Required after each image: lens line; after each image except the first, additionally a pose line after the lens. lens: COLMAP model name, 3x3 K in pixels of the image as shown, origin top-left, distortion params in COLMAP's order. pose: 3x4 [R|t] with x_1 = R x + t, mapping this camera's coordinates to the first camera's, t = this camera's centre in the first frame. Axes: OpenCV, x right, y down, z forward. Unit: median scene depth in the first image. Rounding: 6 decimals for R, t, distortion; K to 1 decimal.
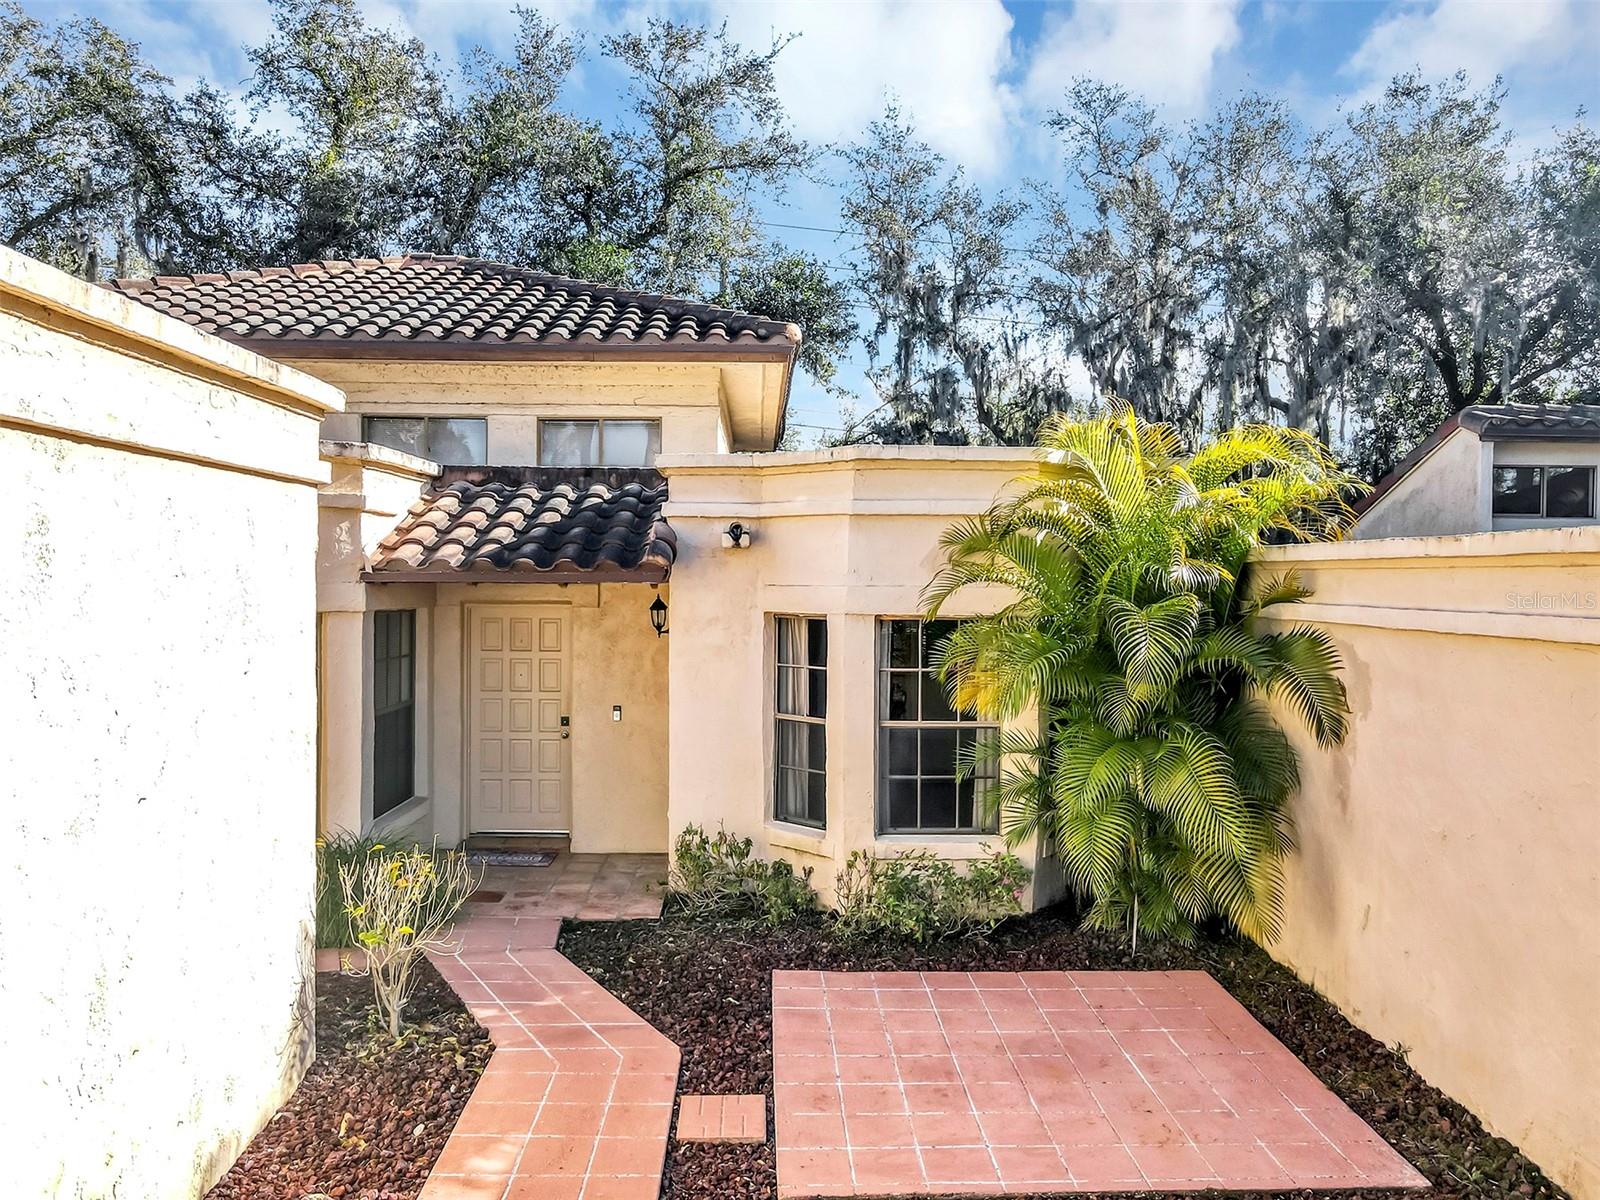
lens RADIAL K [[1165.0, 0, 797.2], [0, 1165.0, 601.7], [0, 0, 1]] dist [0.008545, 0.006253]
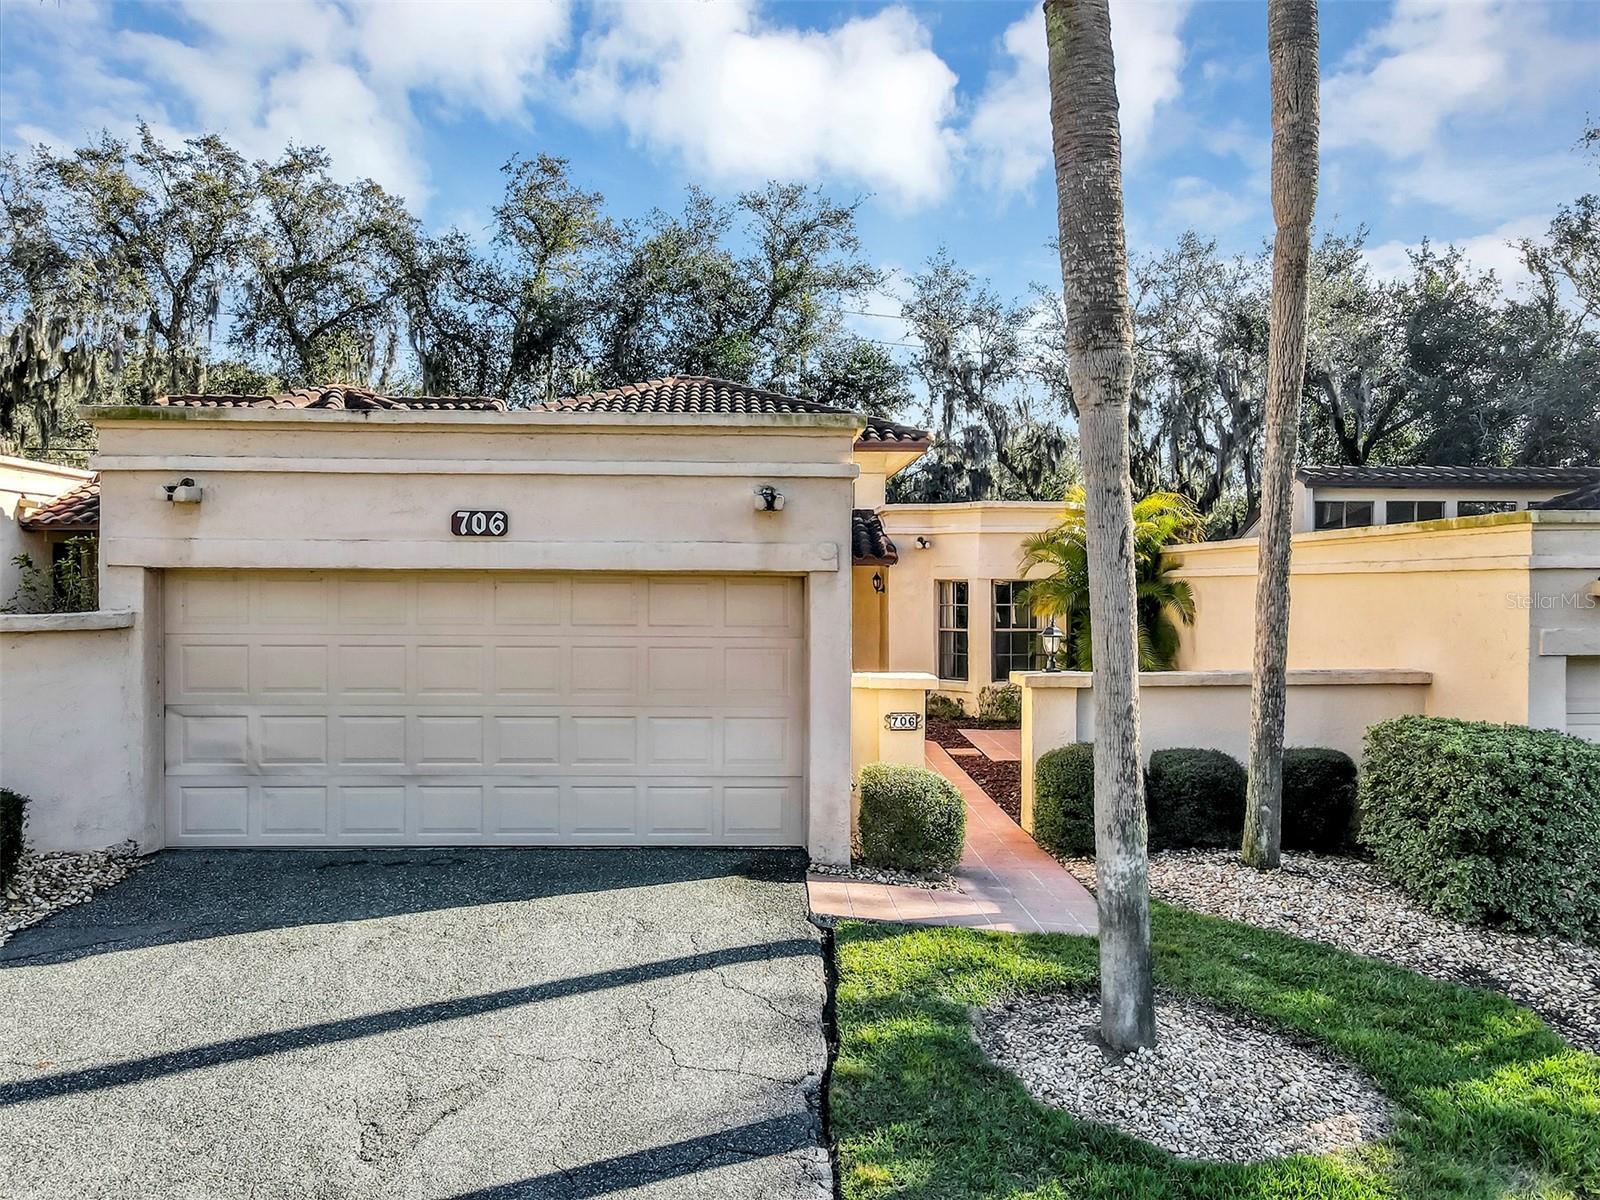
lens RADIAL K [[1154.3, 0, 804.8], [0, 1154.3, 598.7], [0, 0, 1]] dist [0.009116, 0.010142]
pose [[0.999772, -0.007097, 0.020131, -0.316486], [0.007314, 0.999916, -0.010717, 0.066867], [-0.020054, 0.010862, 0.999740, -1.117844]]
